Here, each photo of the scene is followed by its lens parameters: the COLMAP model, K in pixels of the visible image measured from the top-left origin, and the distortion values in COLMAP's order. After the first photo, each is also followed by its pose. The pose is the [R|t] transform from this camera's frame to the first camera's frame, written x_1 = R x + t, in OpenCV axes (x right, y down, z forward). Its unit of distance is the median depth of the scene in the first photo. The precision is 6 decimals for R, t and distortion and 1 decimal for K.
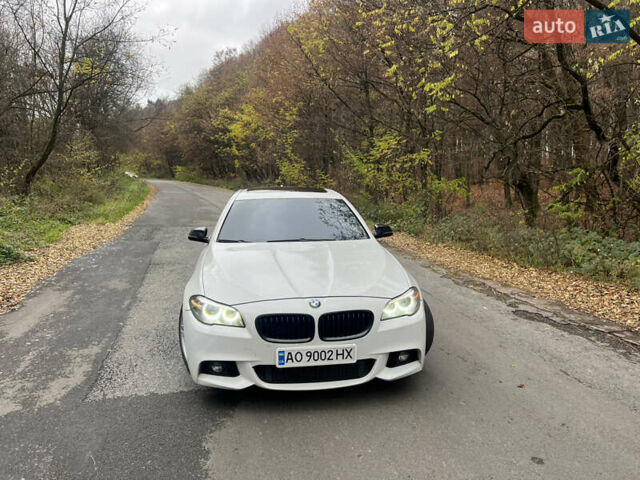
lens RADIAL K [[461.1, 0, 320.0], [0, 461.1, 240.0], [0, 0, 1]] dist [0.079970, -0.088780]
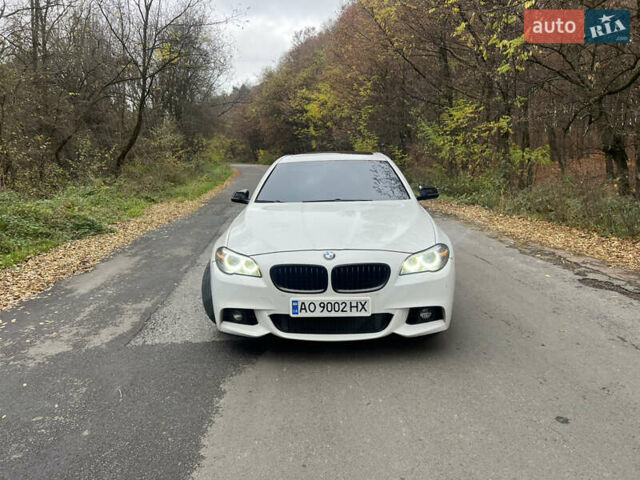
lens RADIAL K [[463.7, 0, 320.0], [0, 463.7, 240.0], [0, 0, 1]] dist [0.083707, -0.090762]
pose [[0.984991, -0.002575, -0.172588, 0.063293], [0.009668, 0.999142, 0.040269, 0.028276], [0.172336, -0.041333, 0.984171, 0.005592]]
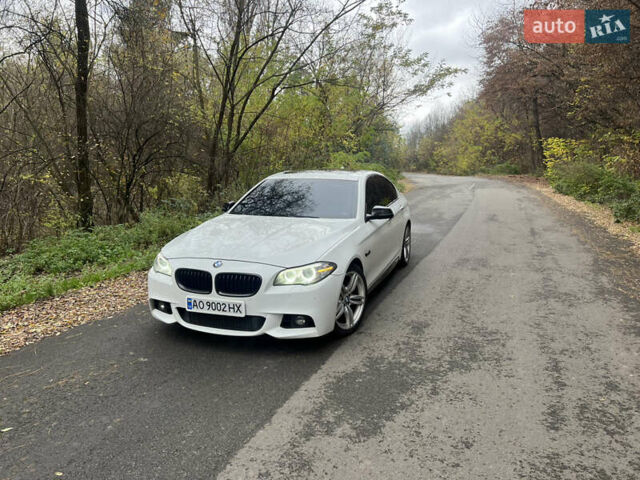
lens RADIAL K [[461.1, 0, 320.0], [0, 461.1, 240.0], [0, 0, 1]] dist [0.079970, -0.088780]
pose [[0.876633, 0.064990, -0.476750, 0.351744], [-0.049285, 0.997753, 0.045389, 0.003305], [0.478628, -0.016293, 0.877867, 0.029381]]
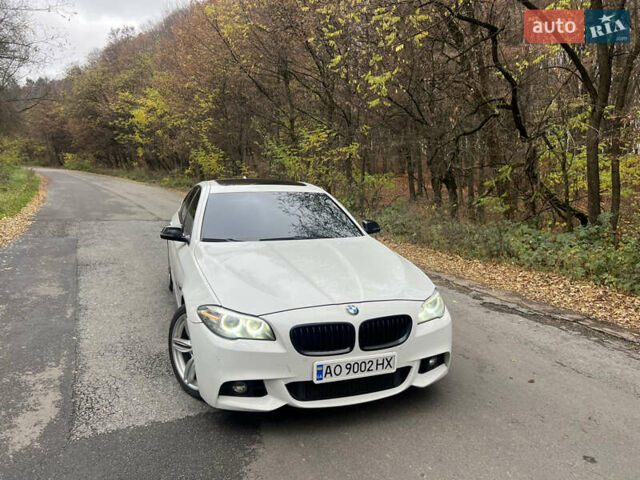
lens RADIAL K [[463.7, 0, 320.0], [0, 463.7, 240.0], [0, 0, 1]] dist [0.083707, -0.090762]
pose [[0.981096, -0.013416, 0.193055, -0.109375], [0.010332, 0.999803, 0.016970, -0.007063], [-0.193245, -0.014655, 0.981041, 0.052475]]
